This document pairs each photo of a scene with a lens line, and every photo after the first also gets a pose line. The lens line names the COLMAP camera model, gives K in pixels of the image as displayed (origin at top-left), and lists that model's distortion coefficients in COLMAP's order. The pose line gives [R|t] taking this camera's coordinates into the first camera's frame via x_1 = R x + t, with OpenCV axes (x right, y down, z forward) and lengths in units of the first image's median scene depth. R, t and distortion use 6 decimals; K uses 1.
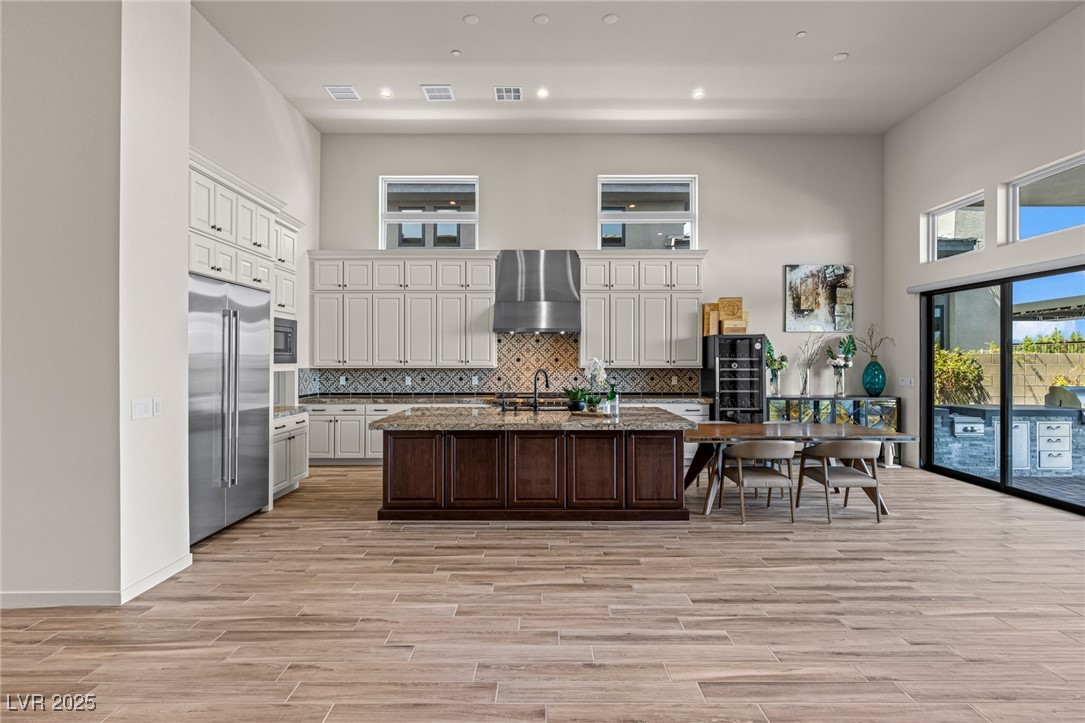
lens RADIAL K [[525.3, 0, 543.6], [0, 525.3, 358.6], [0, 0, 1]] dist [0.002786, -0.001513]
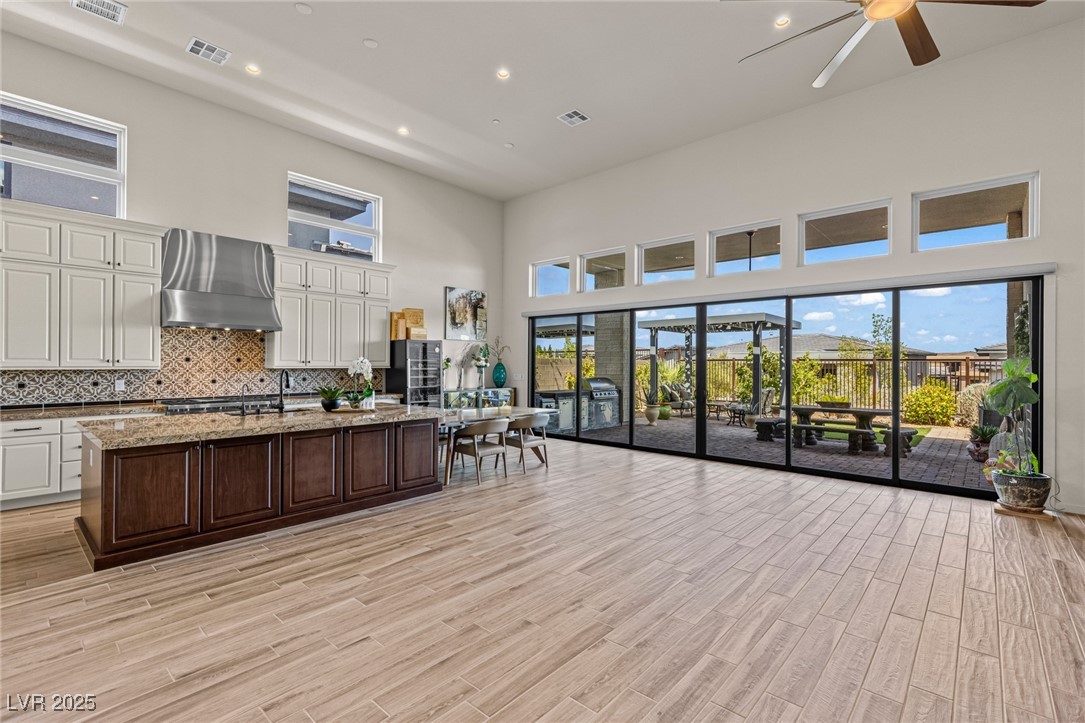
lens RADIAL K [[487.7, 0, 547.3], [0, 487.7, 358.1], [0, 0, 1]] dist [0.001439, 0.001177]
pose [[0.665873, 0.012062, 0.745968, -0.314967], [-0.004330, 0.999915, -0.012303, 0.009719], [-0.746053, 0.004962, 0.665868, 0.051188]]
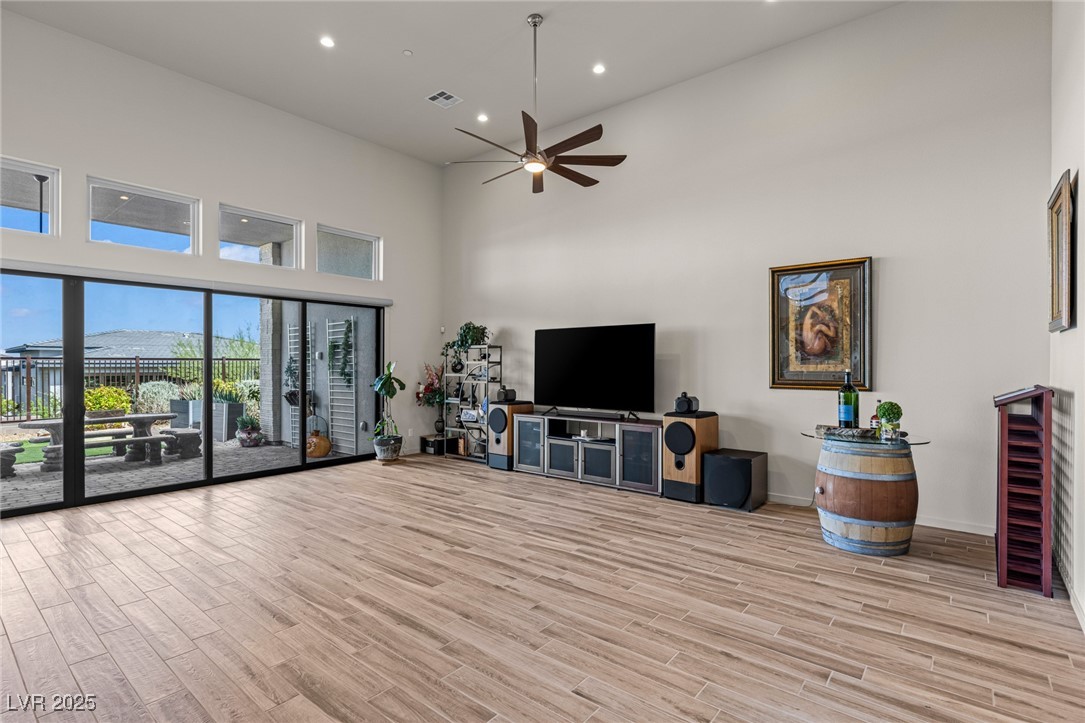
lens RADIAL K [[525.3, 0, 548.1], [0, 525.3, 359.0], [0, 0, 1]] dist [0.002786, -0.001513]
pose [[-0.771935, 0.005332, 0.635679, -0.336014], [0.001995, 0.999980, -0.005965, 0.000966], [-0.635698, -0.003336, -0.771931, 0.740197]]
